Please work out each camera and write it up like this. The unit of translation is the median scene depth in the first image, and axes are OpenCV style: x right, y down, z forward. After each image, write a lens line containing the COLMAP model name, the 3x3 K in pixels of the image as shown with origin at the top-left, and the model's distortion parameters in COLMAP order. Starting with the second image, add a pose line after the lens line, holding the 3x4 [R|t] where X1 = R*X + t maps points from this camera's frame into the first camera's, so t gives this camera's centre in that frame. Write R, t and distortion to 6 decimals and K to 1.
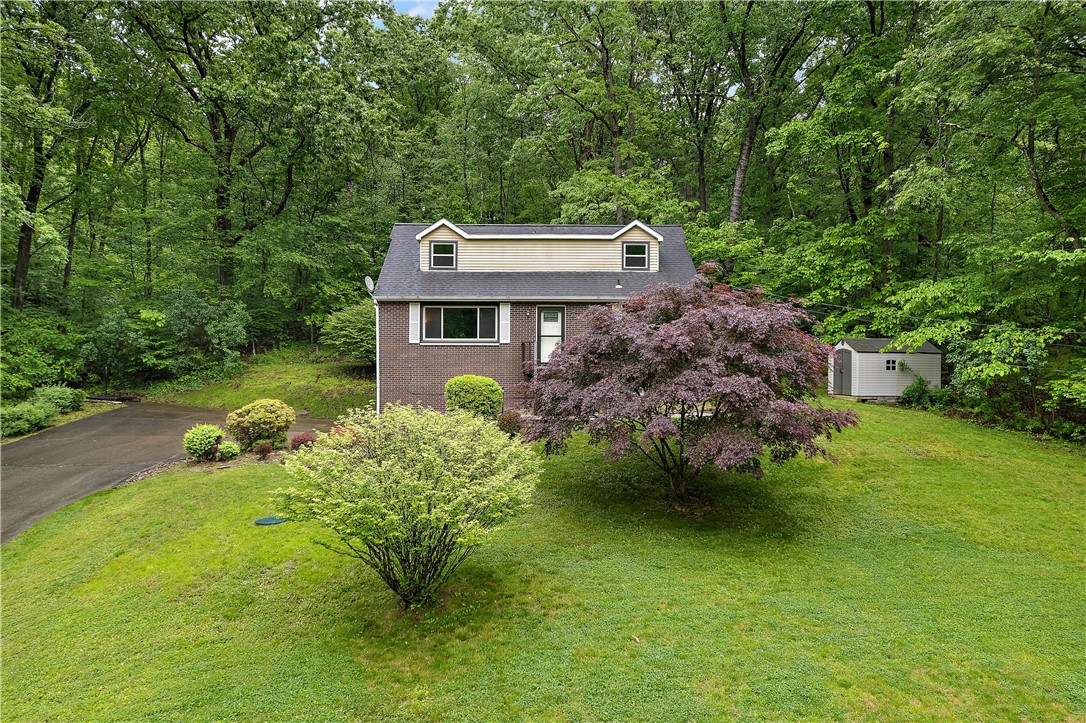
lens RADIAL K [[695.5, 0, 543.7], [0, 695.5, 358.7], [0, 0, 1]] dist [-0.032178, 0.017163]
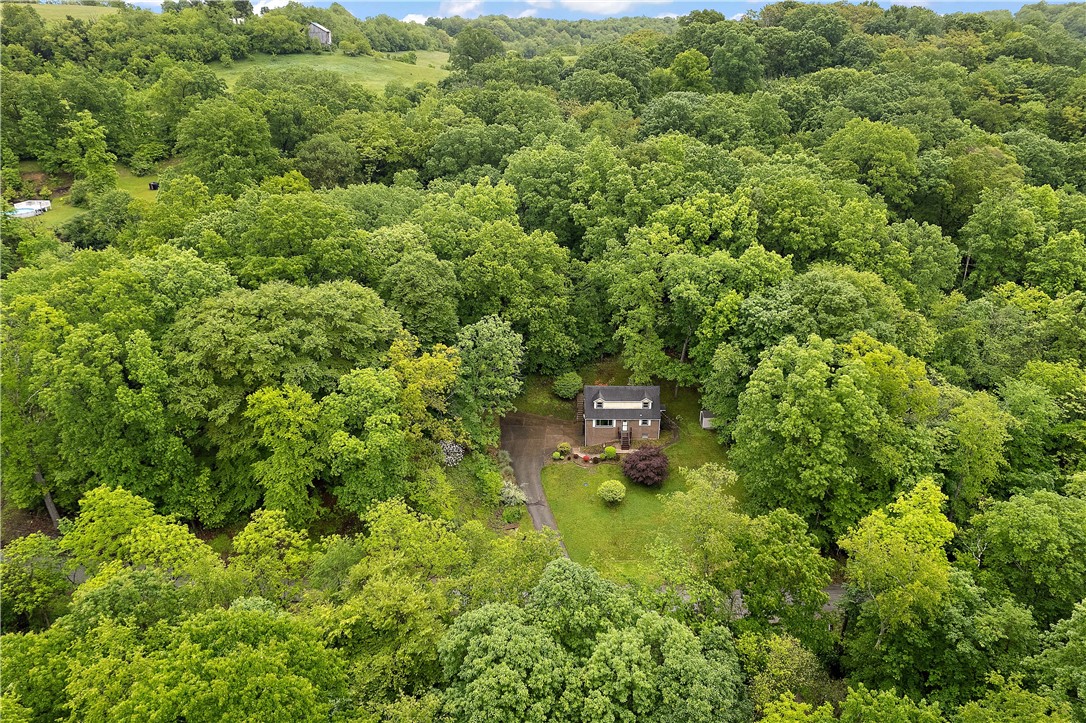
lens RADIAL K [[695.5, 0, 545.4], [0, 695.5, 371.1], [0, 0, 1]] dist [-0.032178, 0.017163]
pose [[0.997604, 0.011446, -0.068226, -0.192987], [0.018021, 0.909175, 0.416025, -2.163228], [0.066791, -0.416257, 0.906790, -2.849317]]
